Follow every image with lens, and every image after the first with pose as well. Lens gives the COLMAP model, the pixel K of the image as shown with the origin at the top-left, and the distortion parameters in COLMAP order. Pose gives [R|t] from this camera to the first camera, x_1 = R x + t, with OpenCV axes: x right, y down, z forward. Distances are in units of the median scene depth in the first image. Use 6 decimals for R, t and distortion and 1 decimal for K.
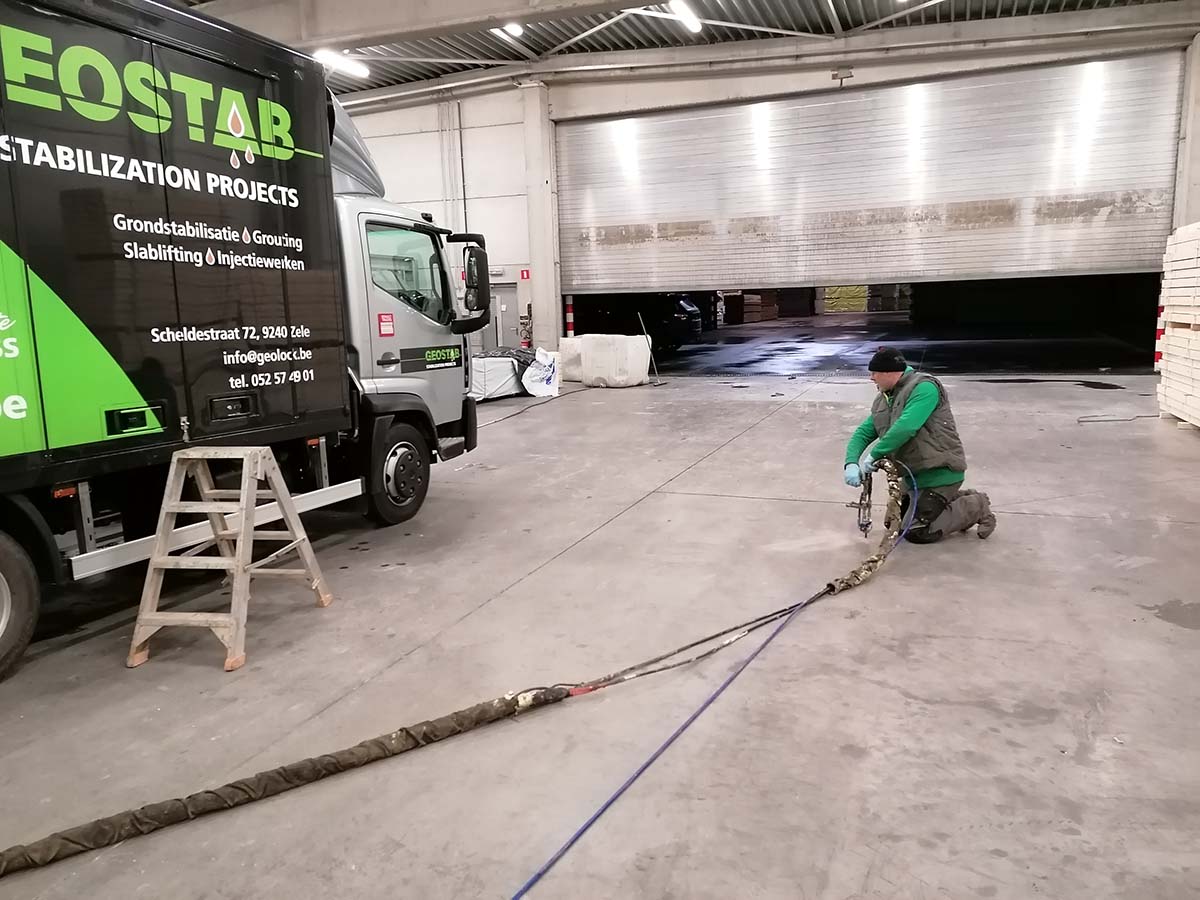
lens RADIAL K [[899.8, 0, 600.0], [0, 899.8, 450.0], [0, 0, 1]] dist [0.110848, -0.105408]
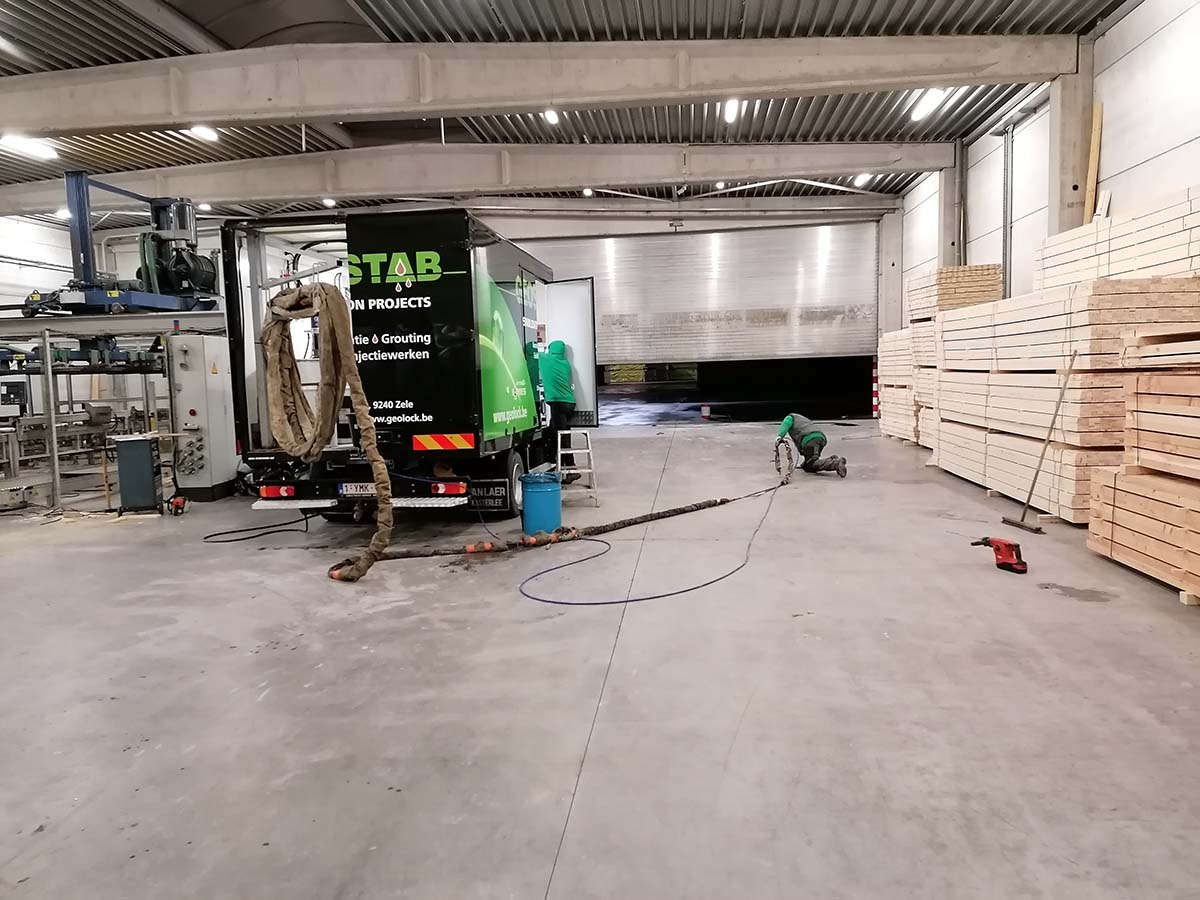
lens RADIAL K [[899.8, 0, 600.0], [0, 899.8, 450.0], [0, 0, 1]] dist [0.110848, -0.105408]
pose [[0.966622, -0.024813, 0.255002, -0.250429], [0.044321, 0.996488, -0.071041, 0.060196], [-0.252344, 0.079972, 0.964327, -0.376811]]
